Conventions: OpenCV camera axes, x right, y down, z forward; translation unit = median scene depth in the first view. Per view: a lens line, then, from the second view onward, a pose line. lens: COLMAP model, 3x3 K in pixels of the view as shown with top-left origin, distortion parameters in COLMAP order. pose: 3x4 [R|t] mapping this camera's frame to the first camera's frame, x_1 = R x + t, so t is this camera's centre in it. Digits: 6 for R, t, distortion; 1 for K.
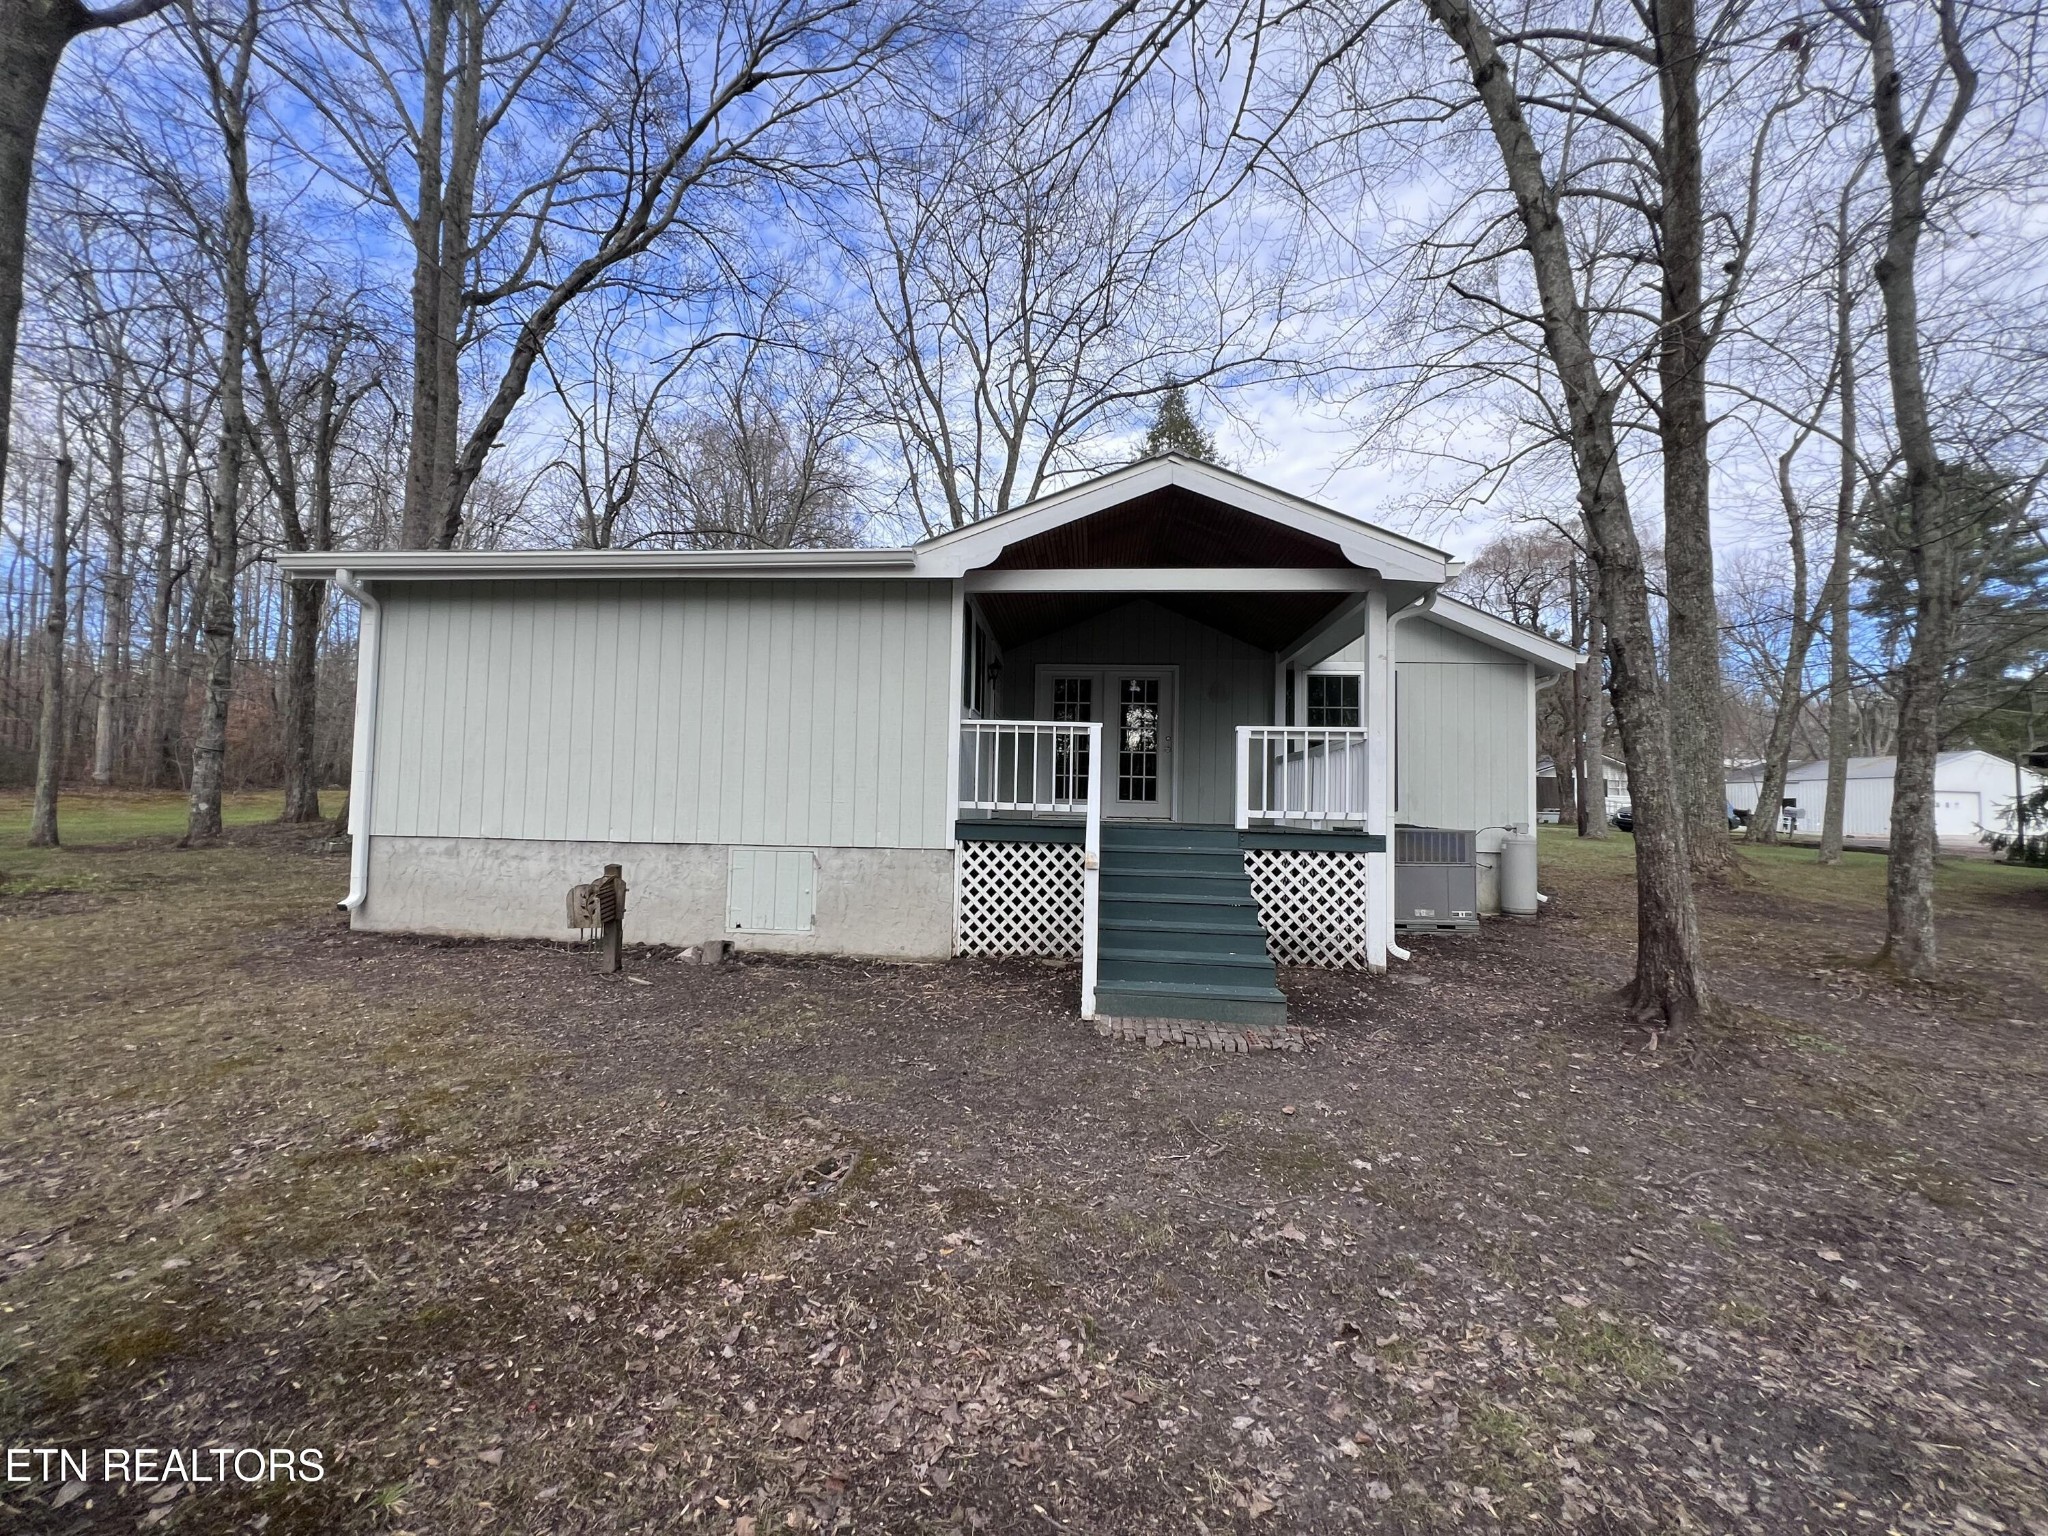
lens RADIAL K [[822.0, 0, 1023.5], [0, 822.0, 759.6], [0, 0, 1]] dist [-0.002719, -0.000101]
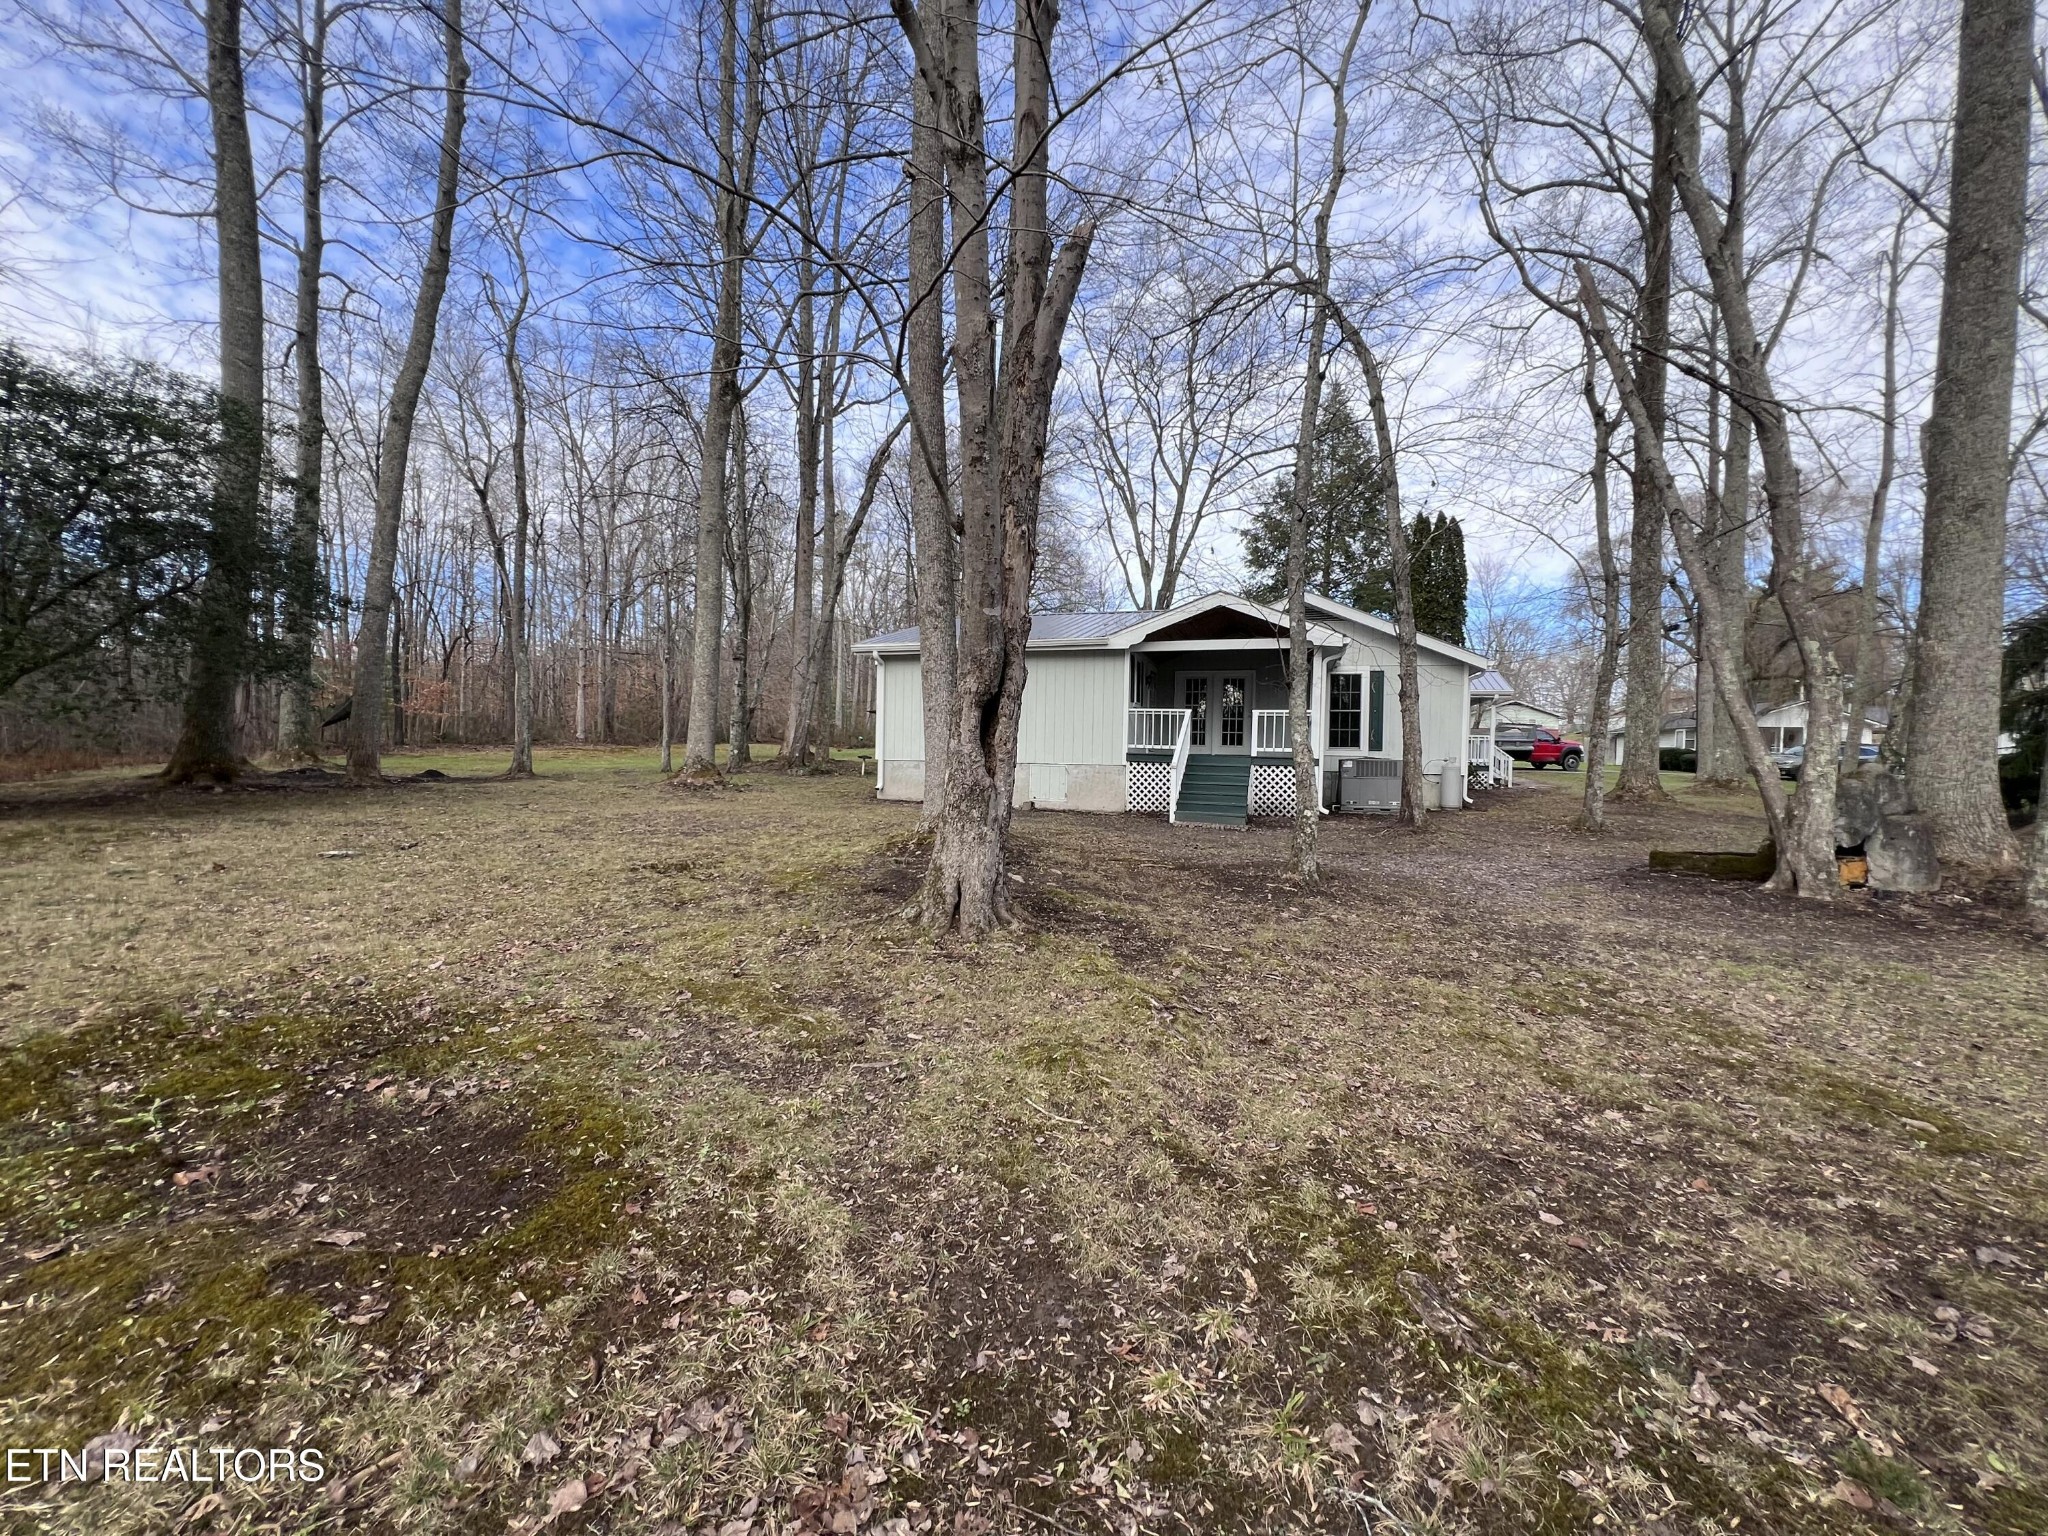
lens RADIAL K [[822.0, 0, 1024.6], [0, 822.0, 773.7], [0, 0, 1]] dist [-0.002719, -0.000101]
pose [[0.971332, 0.003899, -0.237696, 0.125173], [0.013500, 0.997347, 0.071527, -0.023921], [0.237344, -0.072686, 0.968703, -0.863783]]
